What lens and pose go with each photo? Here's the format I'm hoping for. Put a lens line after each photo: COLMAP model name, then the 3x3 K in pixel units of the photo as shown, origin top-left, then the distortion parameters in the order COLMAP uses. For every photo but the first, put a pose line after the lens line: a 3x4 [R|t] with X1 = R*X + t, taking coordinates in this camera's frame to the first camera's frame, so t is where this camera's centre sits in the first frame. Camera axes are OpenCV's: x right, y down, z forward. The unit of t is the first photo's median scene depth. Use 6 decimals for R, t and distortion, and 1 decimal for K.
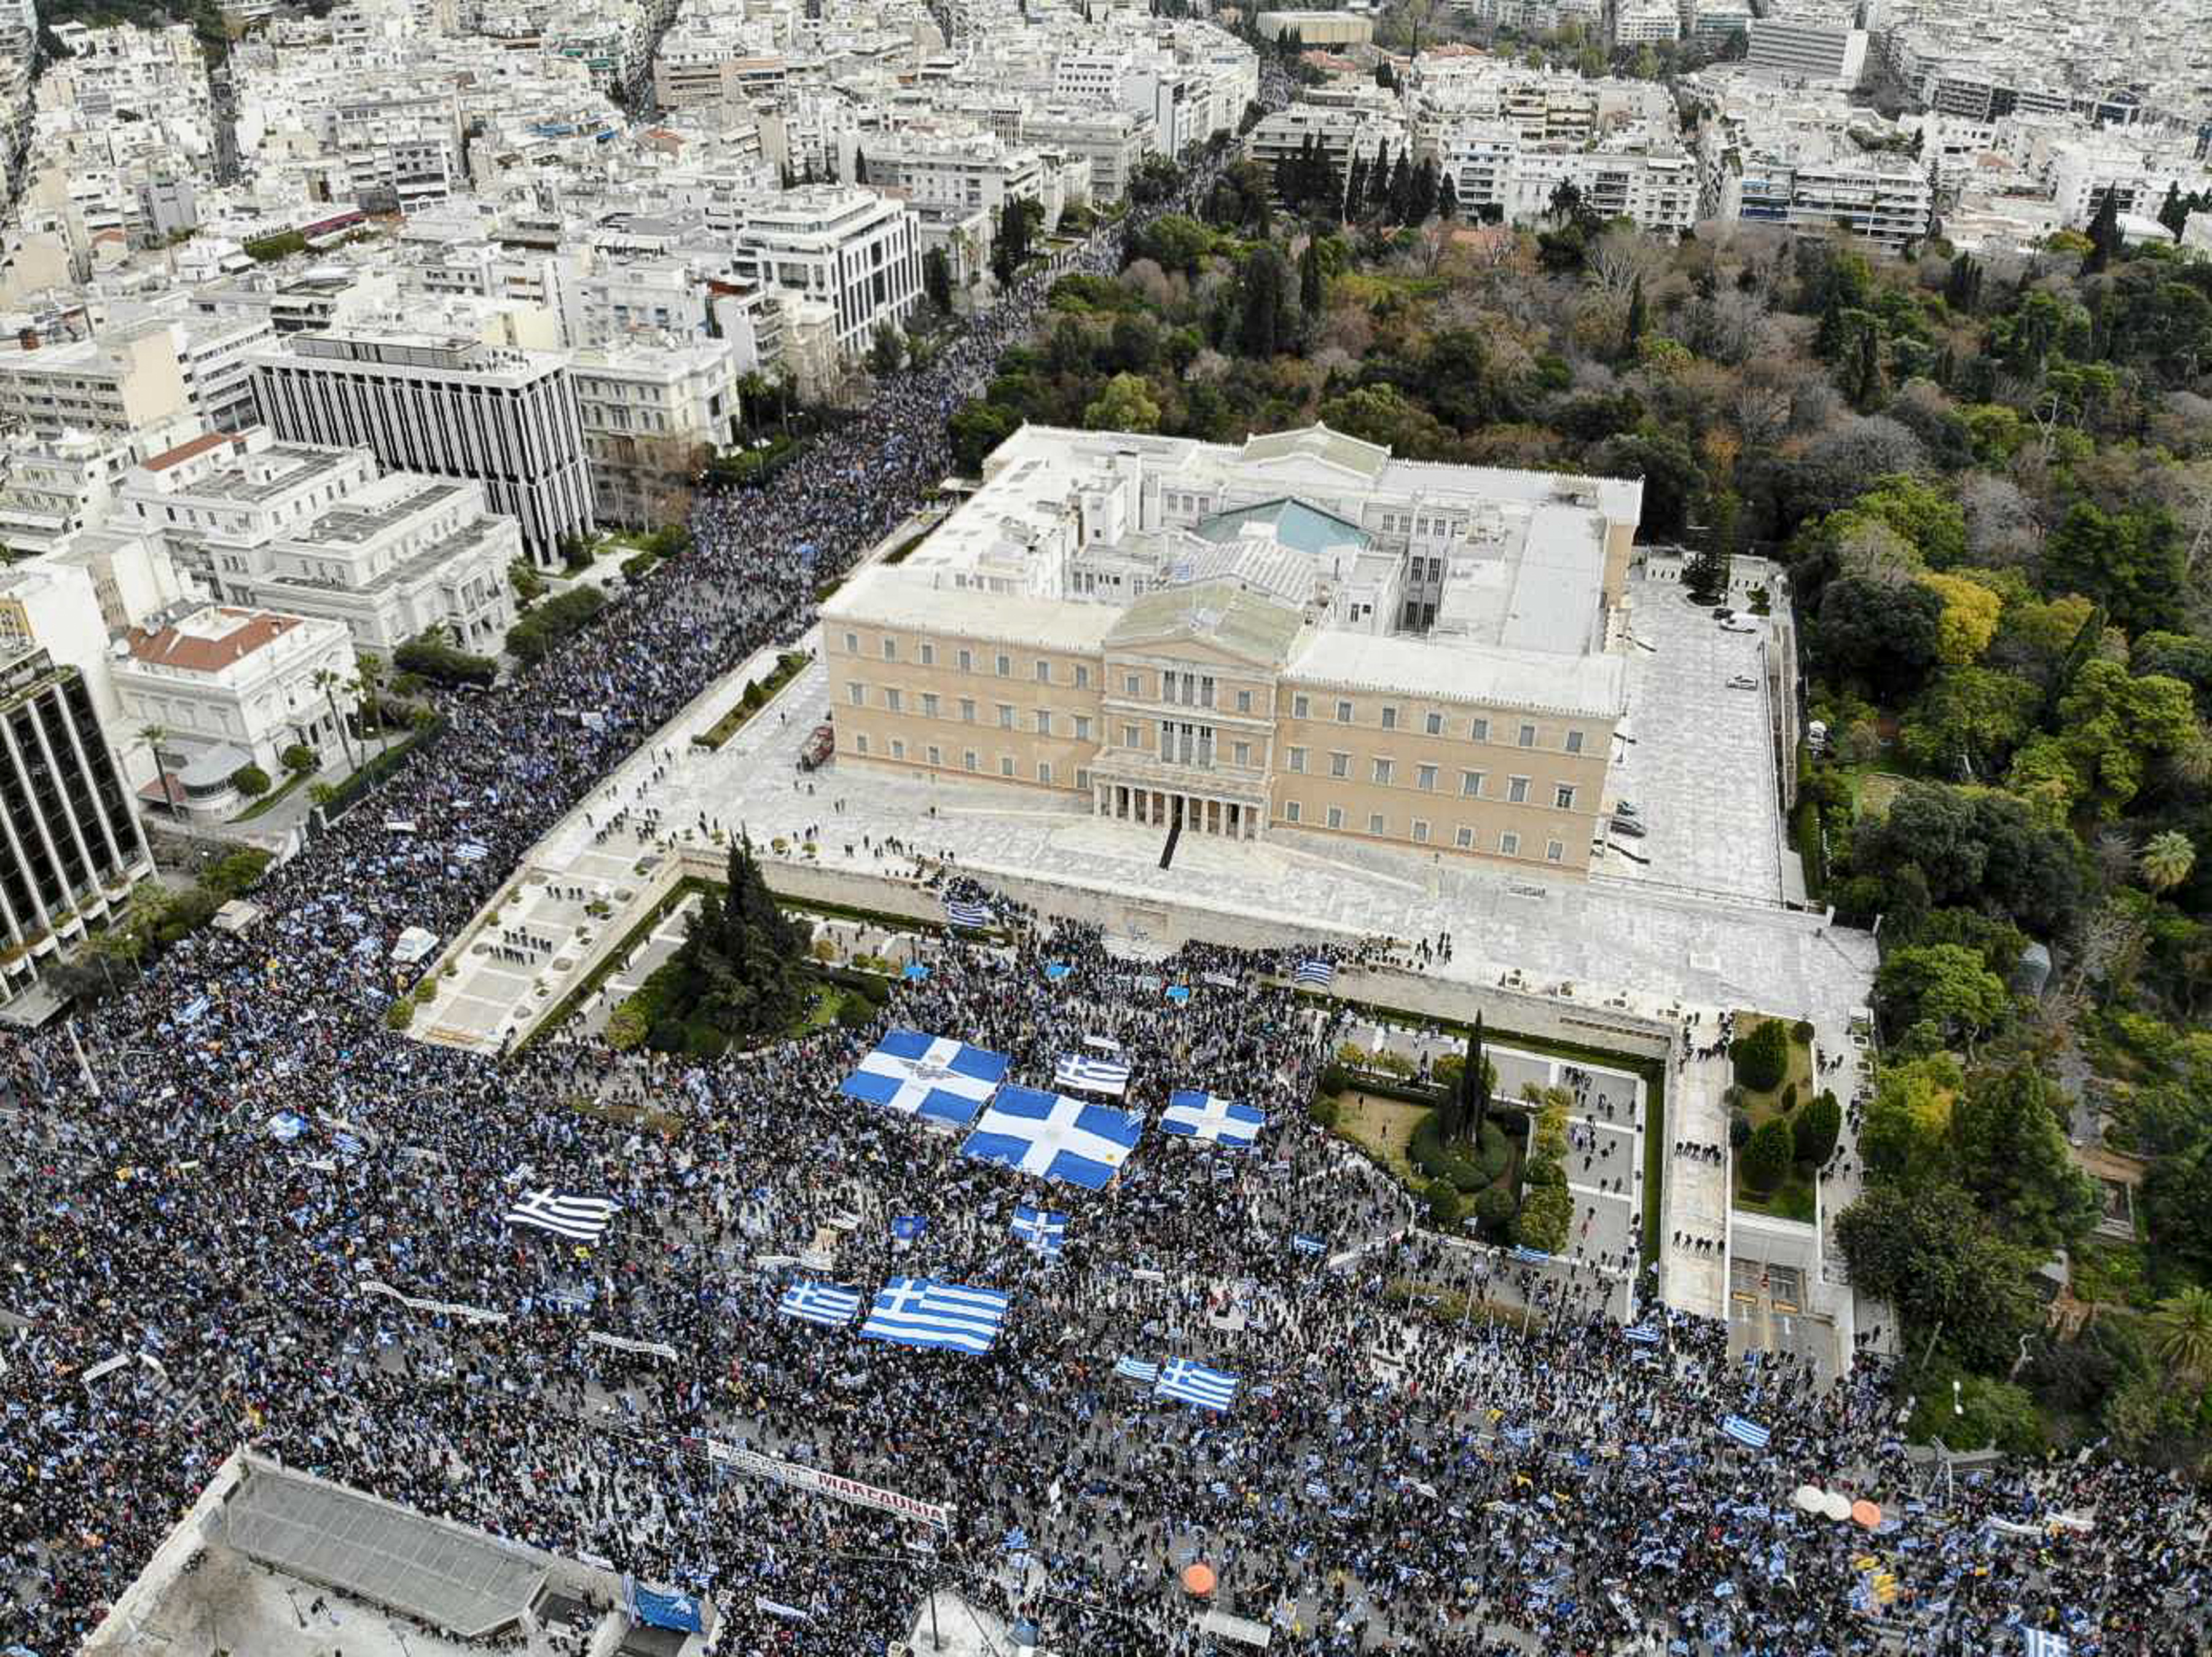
lens RADIAL K [[1644.6, 0, 1106.0], [0, 1644.6, 828.5], [0, 0, 1]] dist [0.112278, -0.243745]
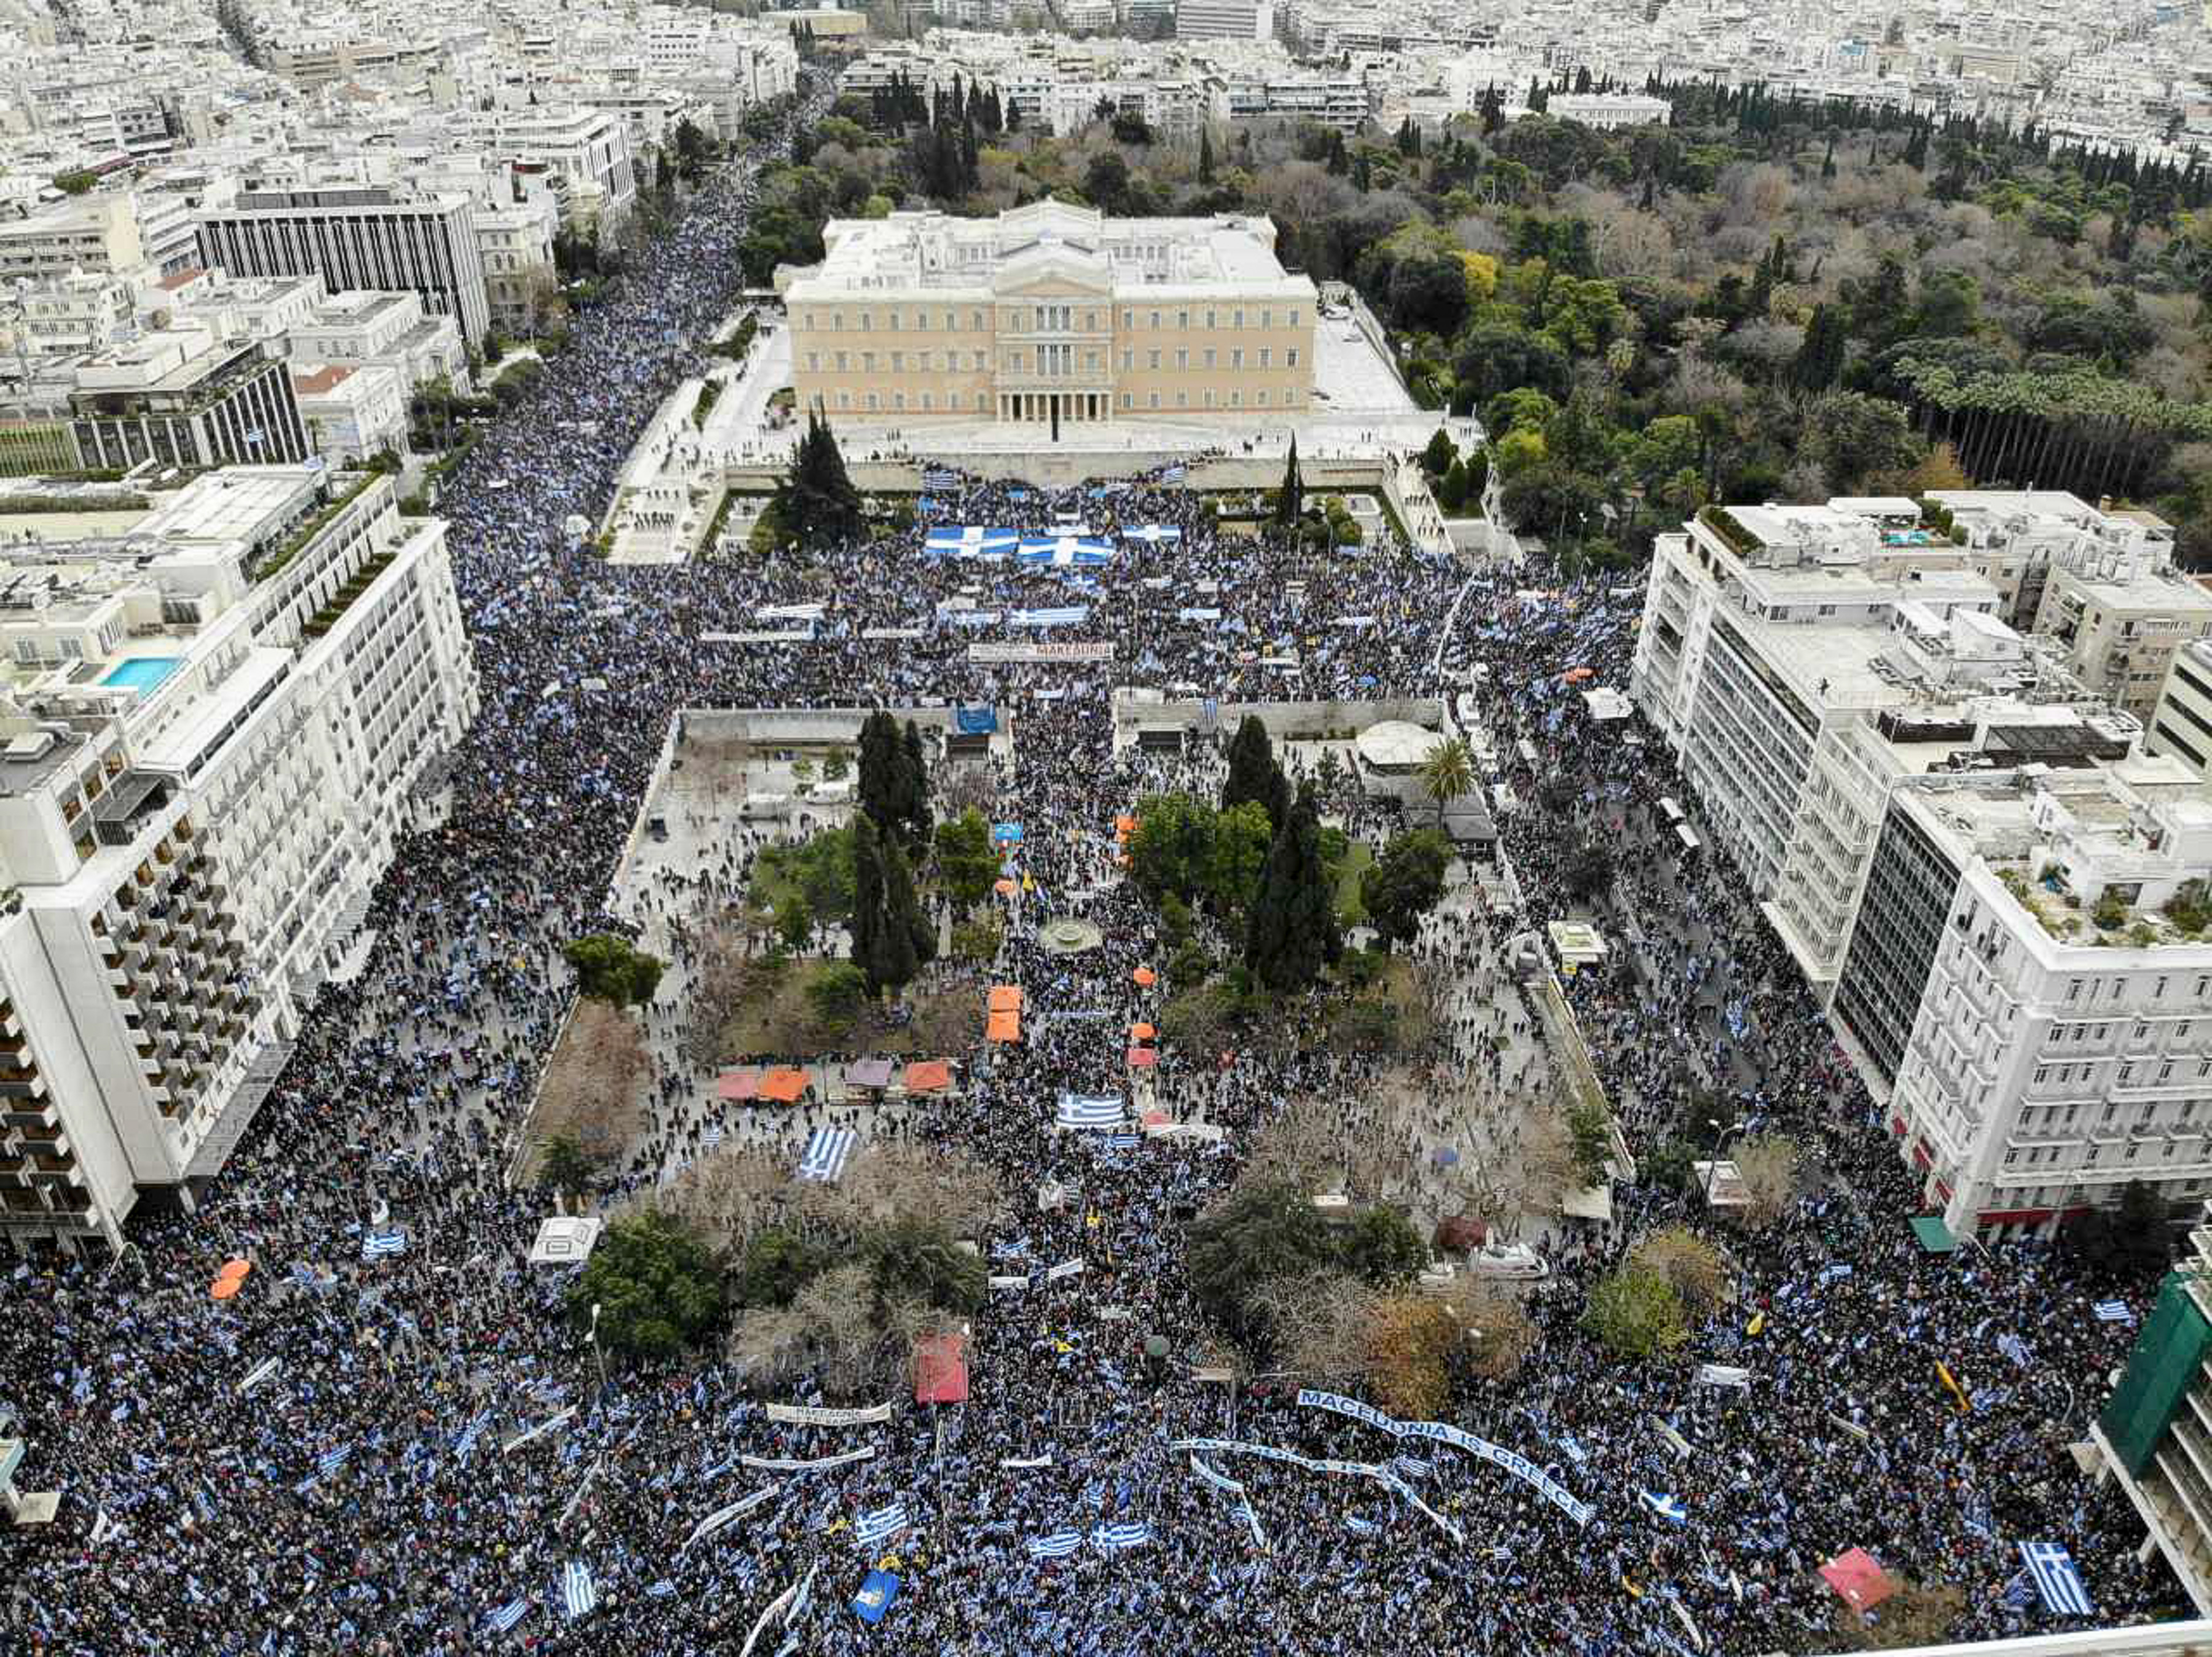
lens RADIAL K [[1659.4, 0, 1106.0], [0, 1659.4, 828.5], [0, 0, 1]] dist [0.065907, -0.162603]
pose [[0.944858, -0.164812, 0.282984, -0.306851], [0.172305, 0.985042, -0.001612, 0.286847], [-0.278485, 0.050283, 0.959123, -0.346367]]
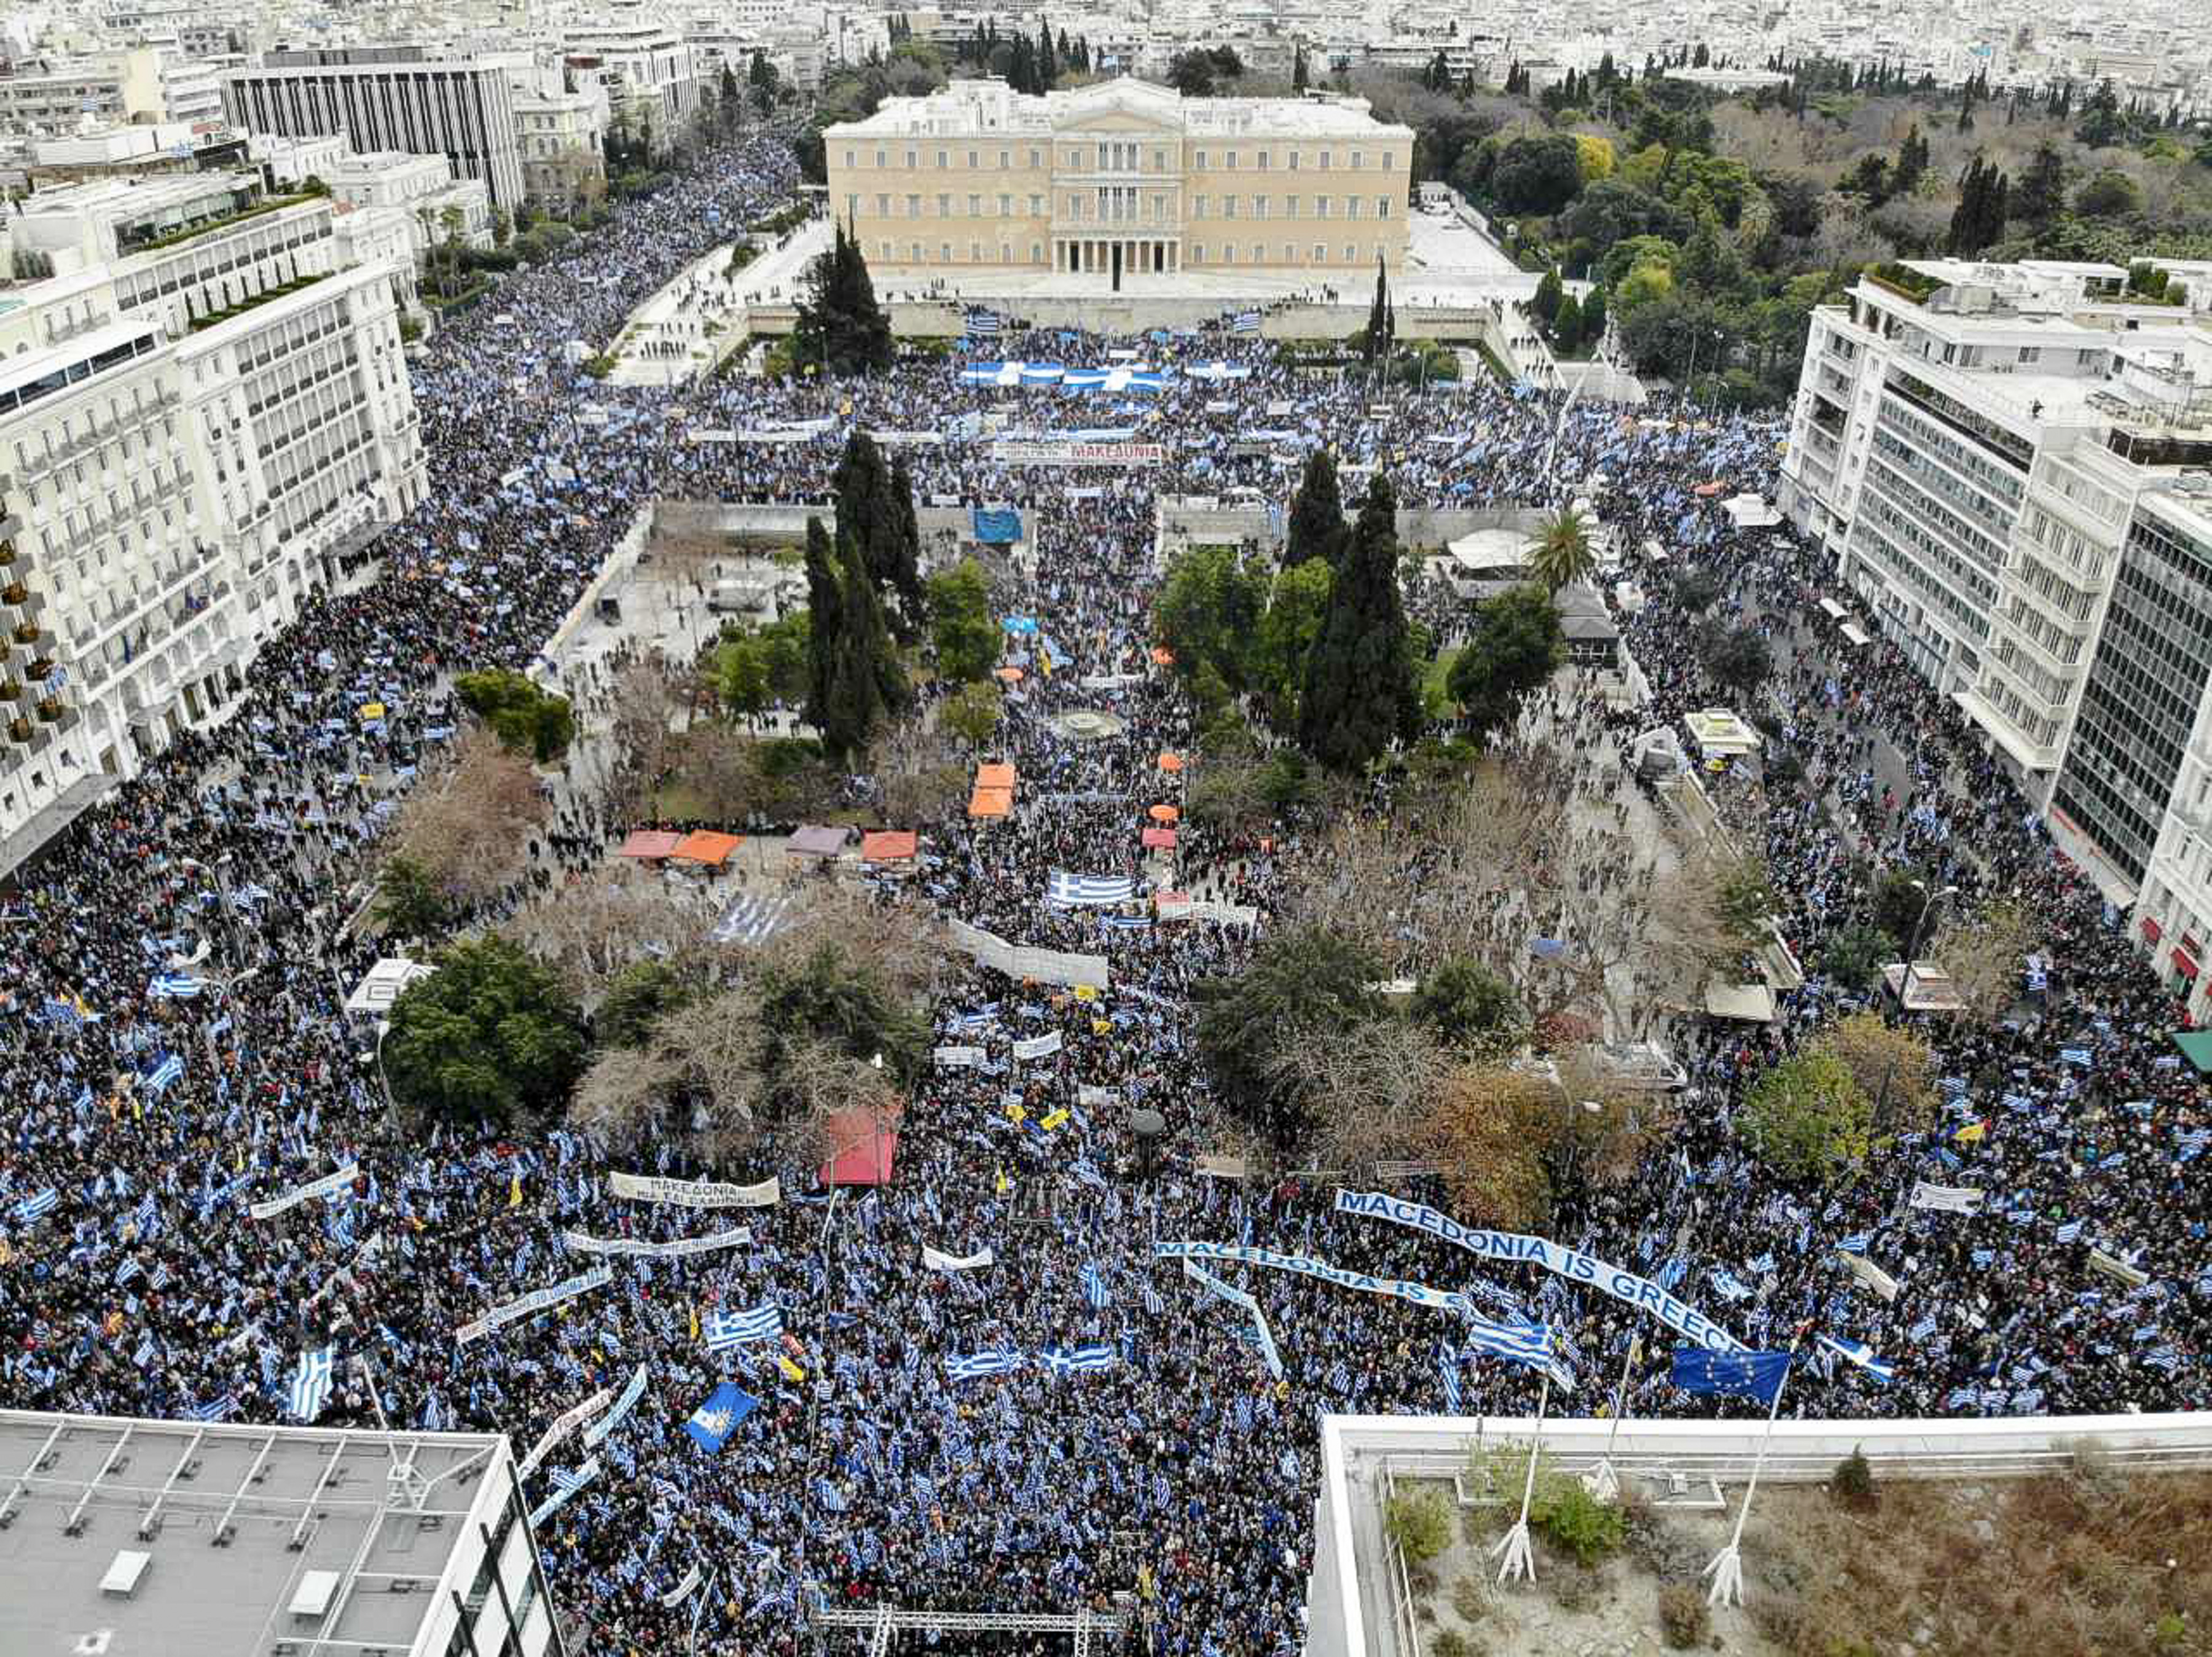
lens RADIAL K [[1670.8, 0, 1106.0], [0, 1670.8, 828.5], [0, 0, 1]] dist [0.017162, -0.100343]
pose [[0.962968, -0.126627, 0.238029, -0.264916], [0.141843, 0.988732, -0.047850, 0.391194], [-0.229288, 0.079840, 0.970079, -0.223561]]
